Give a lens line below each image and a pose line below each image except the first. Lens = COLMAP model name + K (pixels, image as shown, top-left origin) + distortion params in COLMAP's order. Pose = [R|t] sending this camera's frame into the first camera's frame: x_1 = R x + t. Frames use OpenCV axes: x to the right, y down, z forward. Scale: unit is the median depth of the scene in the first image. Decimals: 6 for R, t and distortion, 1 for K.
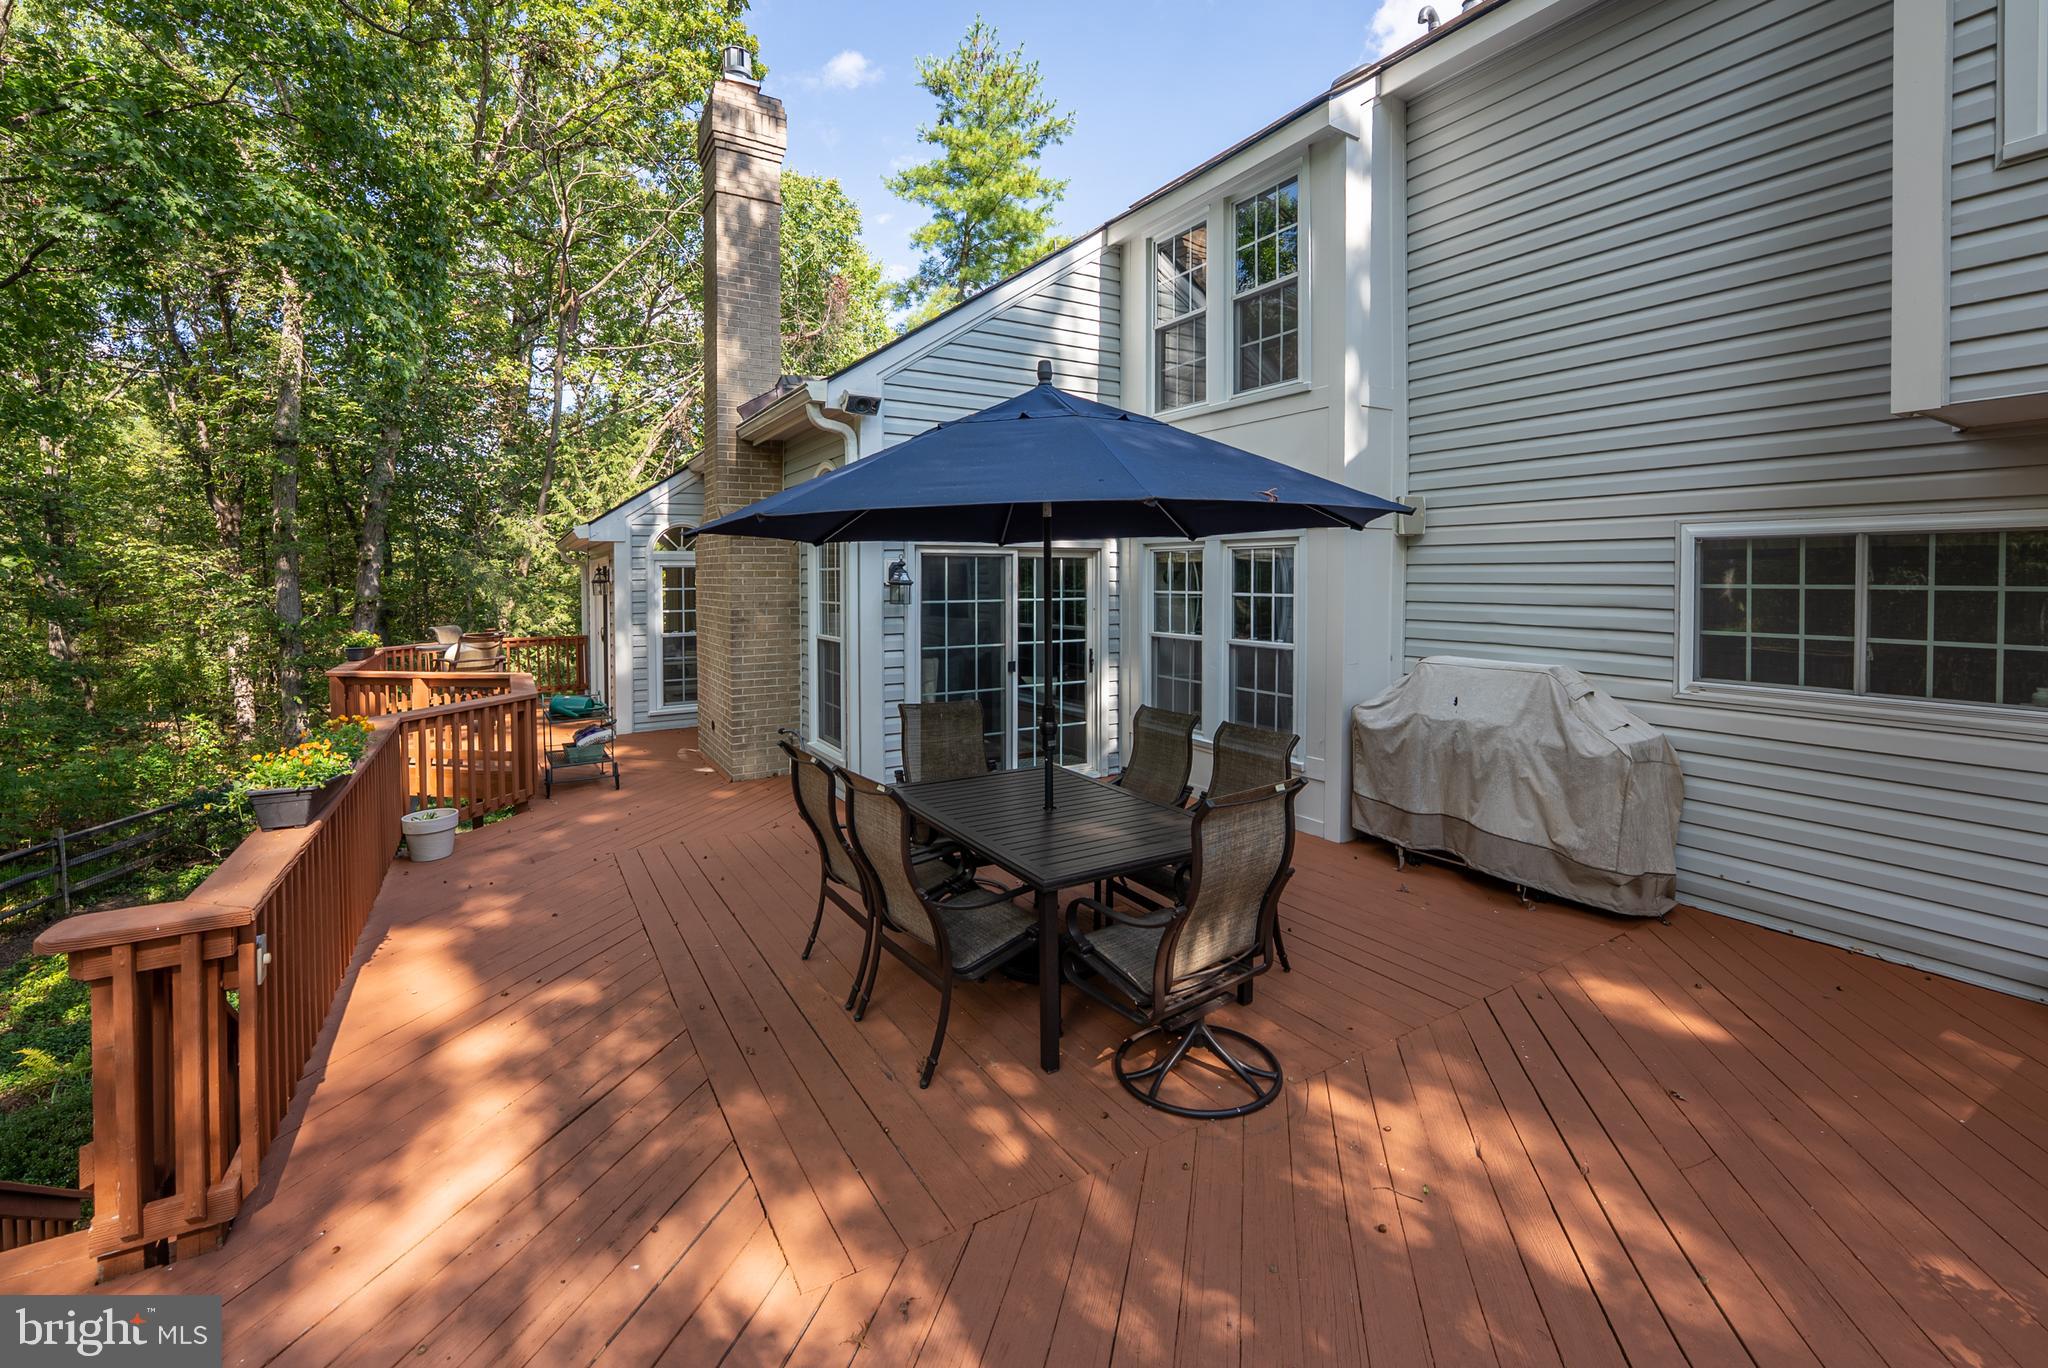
lens RADIAL K [[916.5, 0, 1026.9], [0, 916.5, 578.9], [0, 0, 1]] dist [-0.002764, -0.000165]
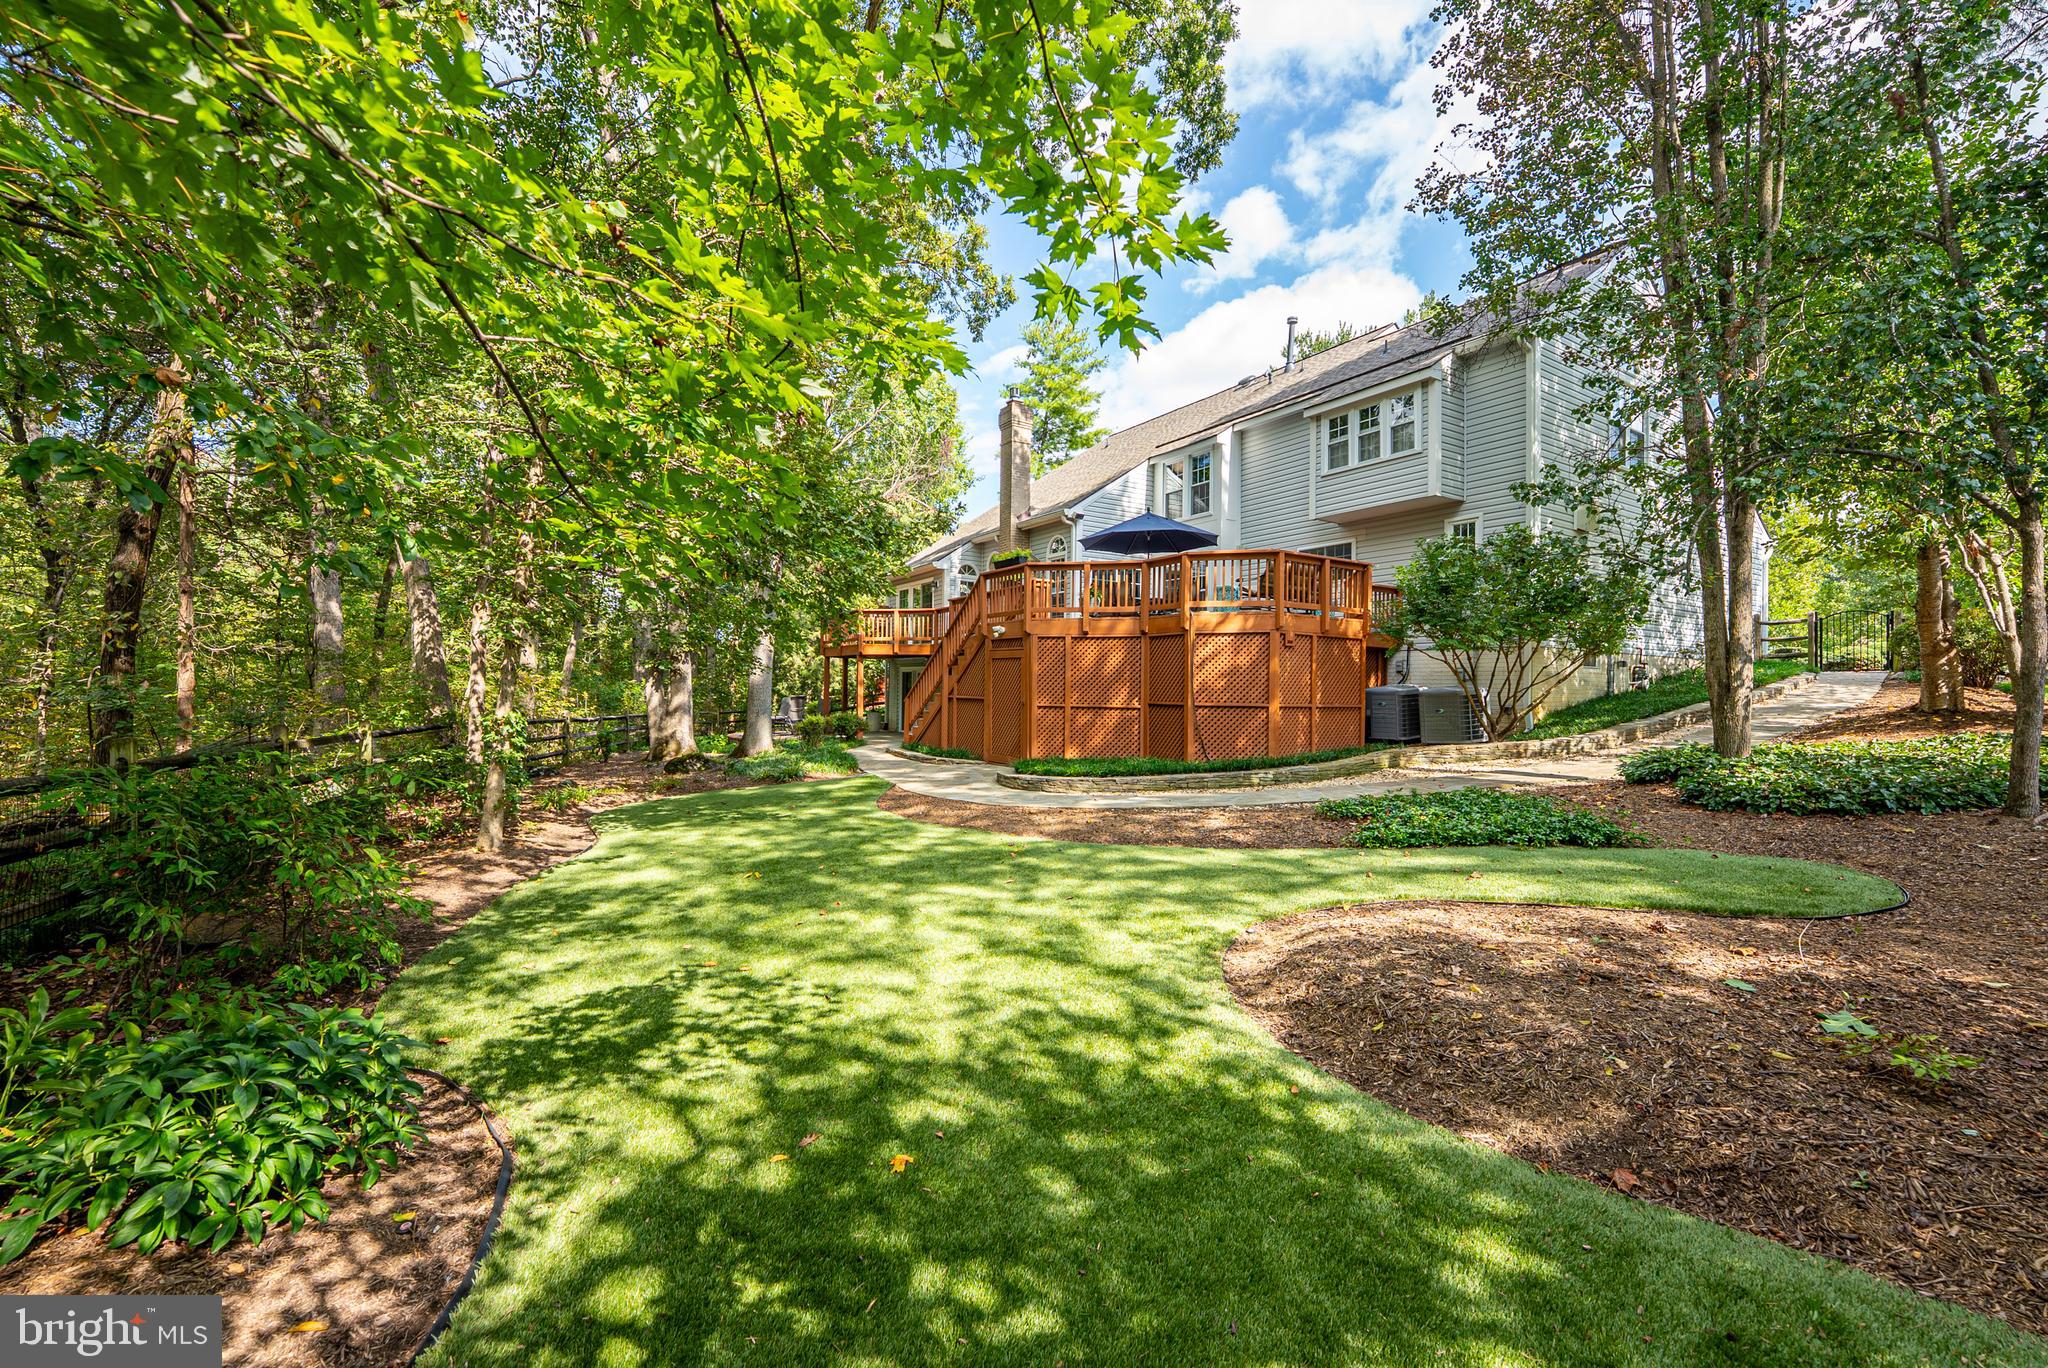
lens RADIAL K [[852.4, 0, 1024.0], [0, 852.4, 684.0], [0, 0, 1]] dist [-0.000234, -0.000059]
pose [[0.999757, 0.007107, 0.020858, -0.387493], [-0.007117, 0.999975, 0.000415, 0.366298], [-0.020854, -0.000564, 0.999782, -1.828753]]
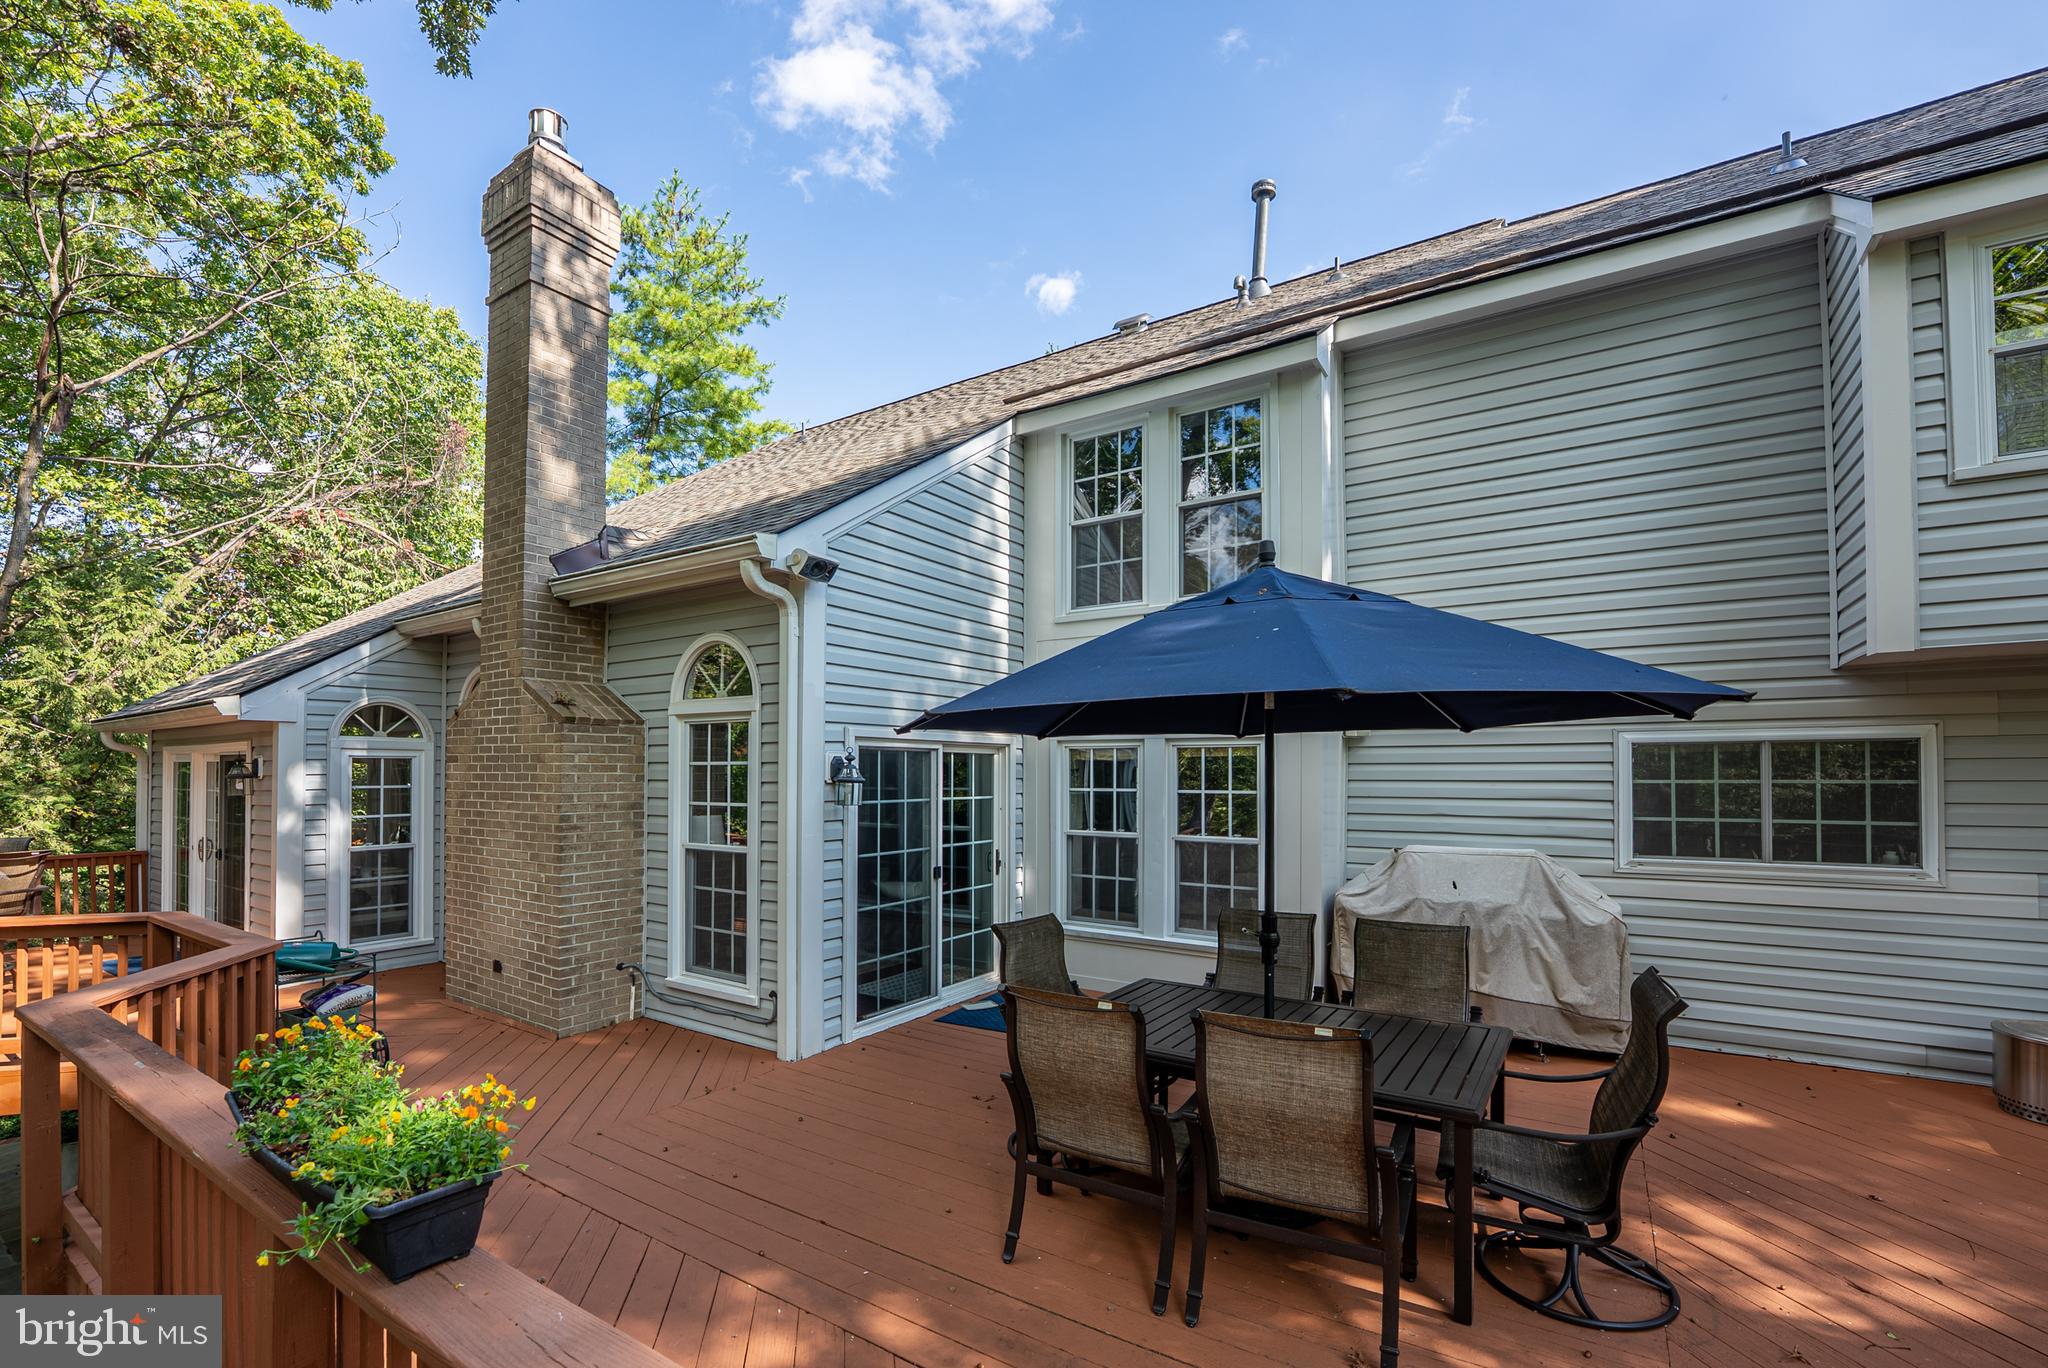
lens RADIAL K [[882.0, 0, 1027.7], [0, 882.0, 749.3], [0, 0, 1]] dist [-0.012753, 0.000038]
pose [[0.897493, 0.016814, 0.440709, -0.319533], [-0.002092, 0.999424, -0.033868, 0.003279], [-0.441024, 0.029474, 0.897011, 0.171608]]
